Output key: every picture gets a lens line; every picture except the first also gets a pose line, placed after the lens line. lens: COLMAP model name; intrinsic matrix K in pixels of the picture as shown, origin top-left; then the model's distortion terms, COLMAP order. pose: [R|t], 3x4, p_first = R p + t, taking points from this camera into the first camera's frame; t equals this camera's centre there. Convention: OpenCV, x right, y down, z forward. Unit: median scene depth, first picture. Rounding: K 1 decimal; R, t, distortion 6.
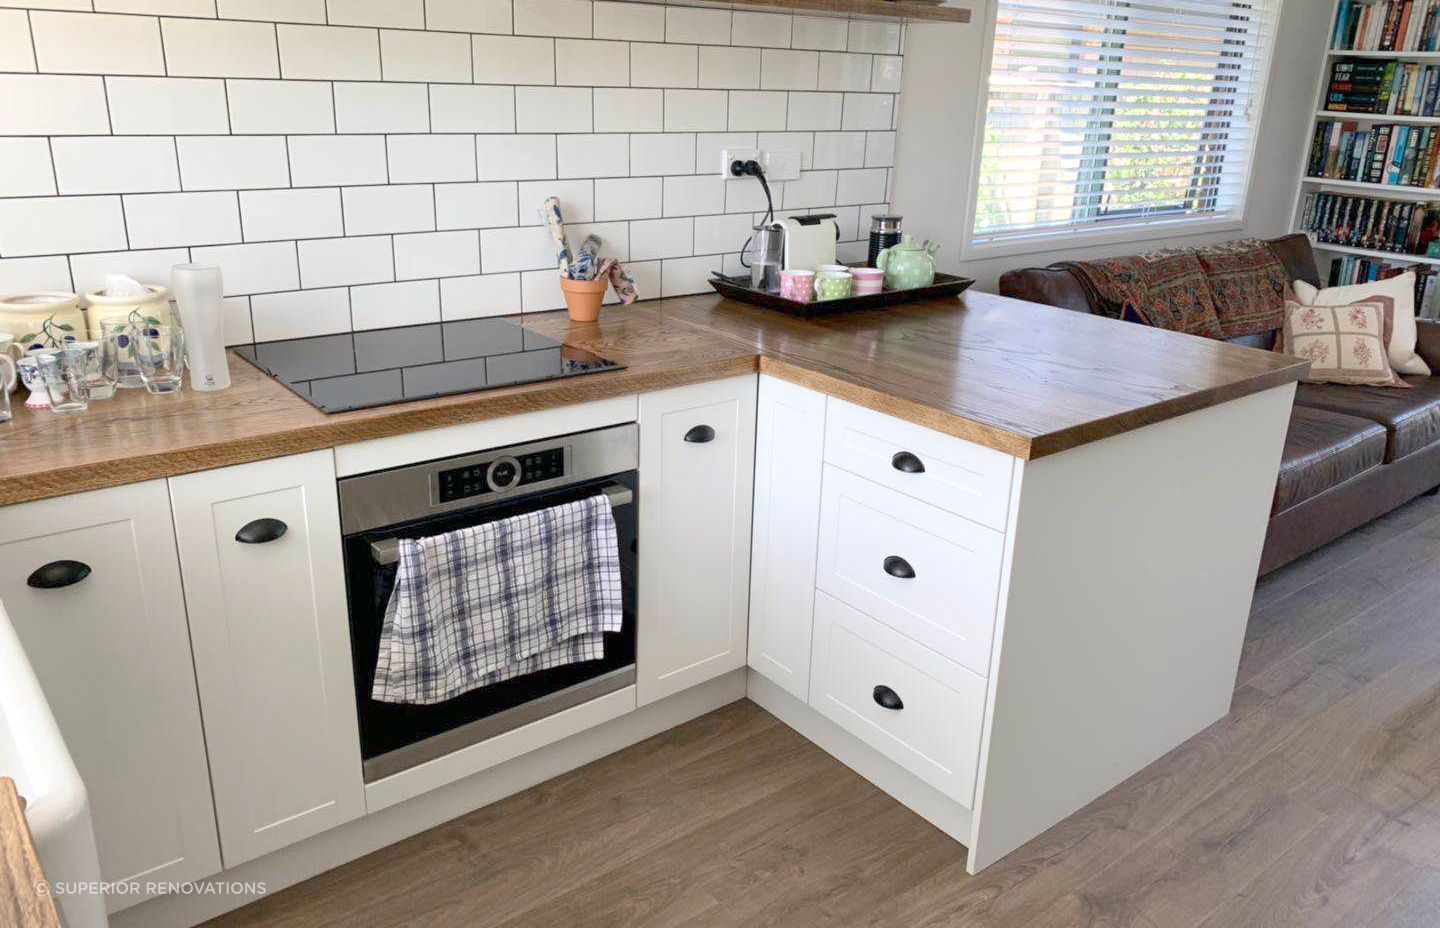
lens RADIAL K [[1112.2, 0, 742.9], [0, 1112.2, 466.6], [0, 0, 1]] dist [-0.048762, 0.064299]
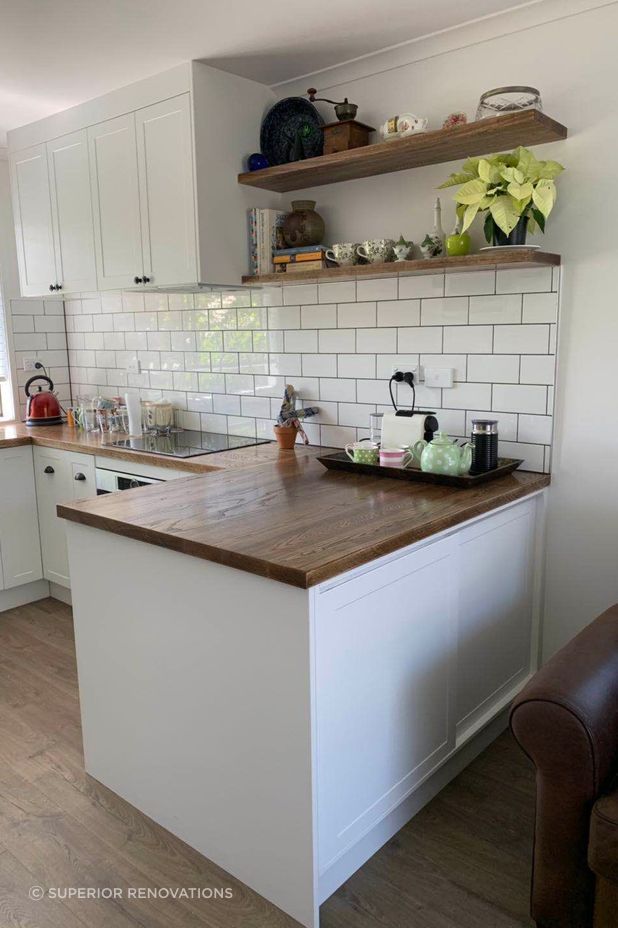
lens RADIAL K [[715.0, 0, 309.0], [0, 715.0, 464.0], [0, 0, 1]] dist [-0.001405, -0.000152]
pose [[0.172415, 0.149436, -0.973623, 0.942330], [-0.301951, 0.948858, 0.092164, -0.207776], [0.937602, 0.278096, 0.208720, 0.709761]]
